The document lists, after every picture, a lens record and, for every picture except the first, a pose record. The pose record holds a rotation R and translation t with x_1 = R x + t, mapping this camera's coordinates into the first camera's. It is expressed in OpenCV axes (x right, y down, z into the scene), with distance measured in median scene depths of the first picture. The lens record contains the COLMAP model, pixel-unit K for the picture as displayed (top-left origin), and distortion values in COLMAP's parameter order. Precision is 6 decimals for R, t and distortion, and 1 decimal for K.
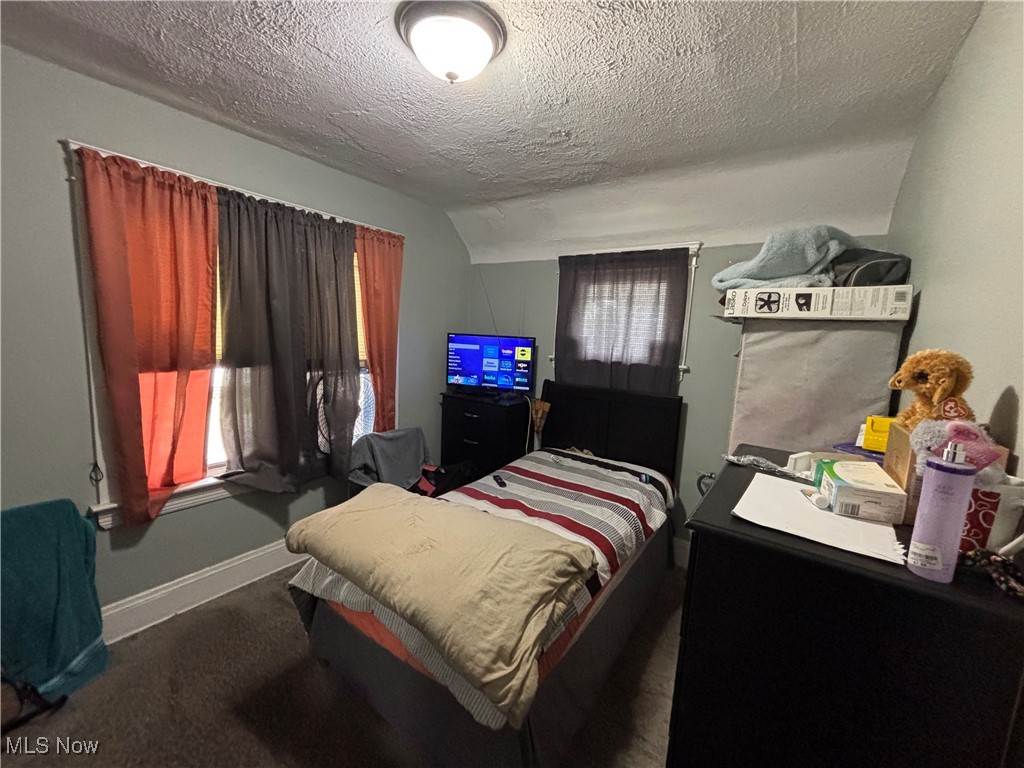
lens RADIAL K [[412.1, 0, 513.2], [0, 412.1, 385.6], [0, 0, 1]] dist [-0.000918, 0.001322]
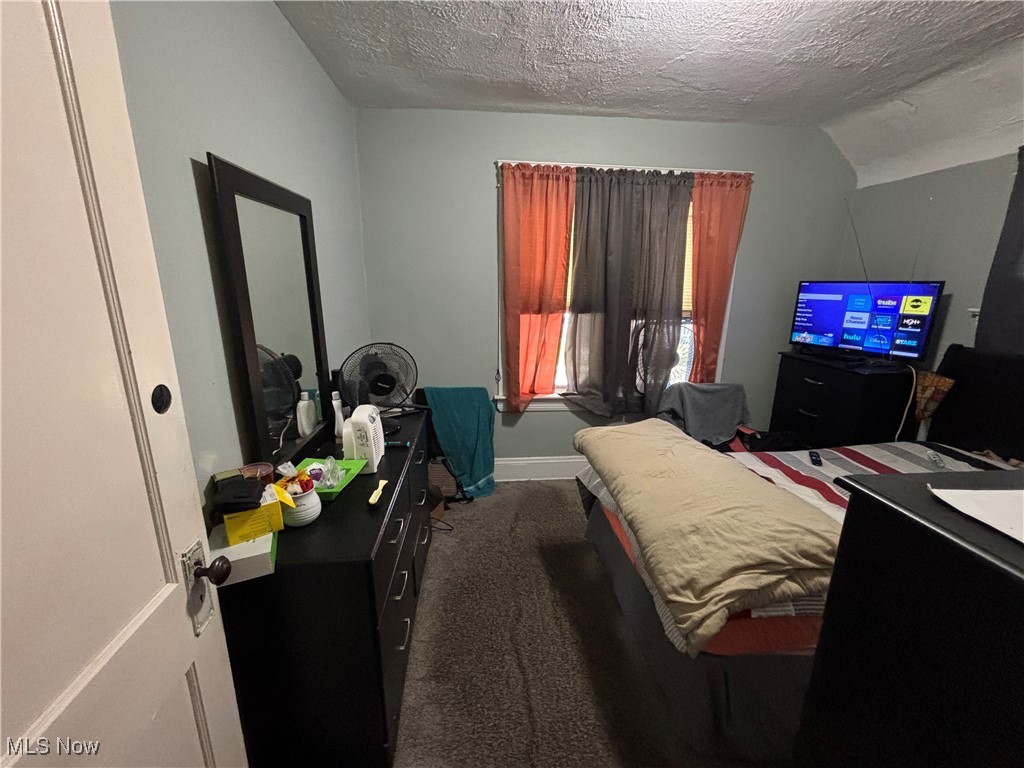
lens RADIAL K [[412.1, 0, 514.6], [0, 412.1, 385.2], [0, 0, 1]] dist [-0.000918, 0.001322]
pose [[0.645034, 0.148143, -0.749656, 0.220310], [-0.080341, 0.988738, 0.126260, 0.039667], [0.759918, -0.021214, 0.649672, 0.007194]]
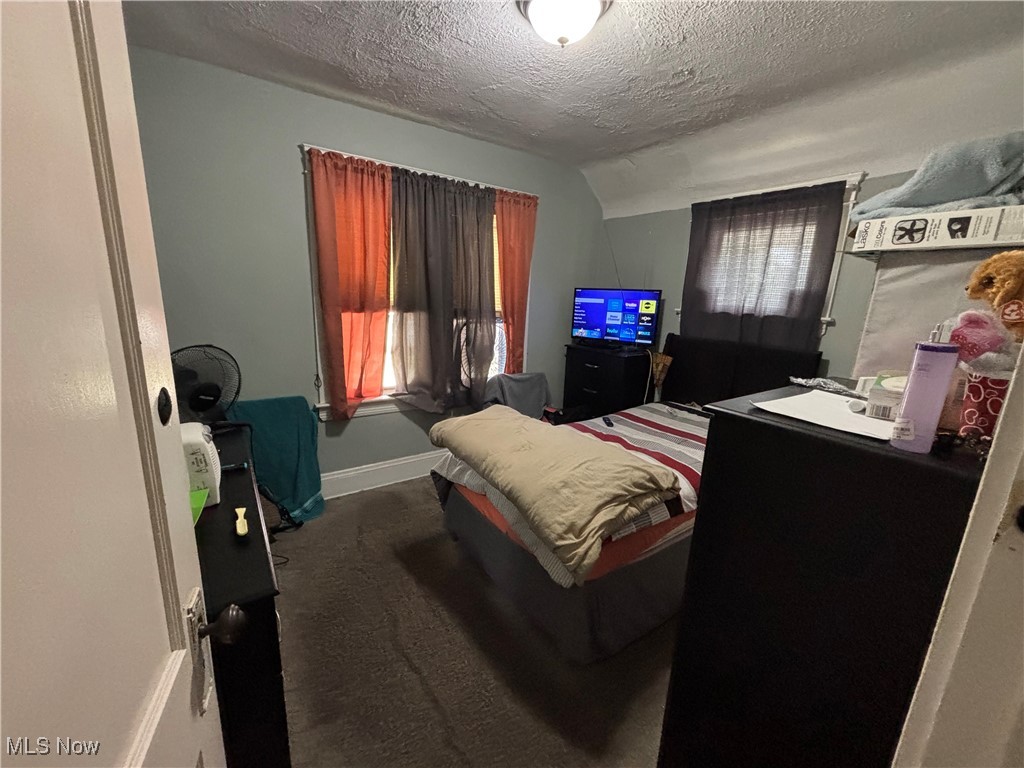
lens RADIAL K [[412.1, 0, 513.5], [0, 412.1, 385.2], [0, 0, 1]] dist [-0.000918, 0.001322]
pose [[0.939604, 0.066194, -0.335802, 0.112219], [-0.040958, 0.995816, 0.081692, 0.073370], [0.339804, -0.063005, 0.938383, -0.116875]]
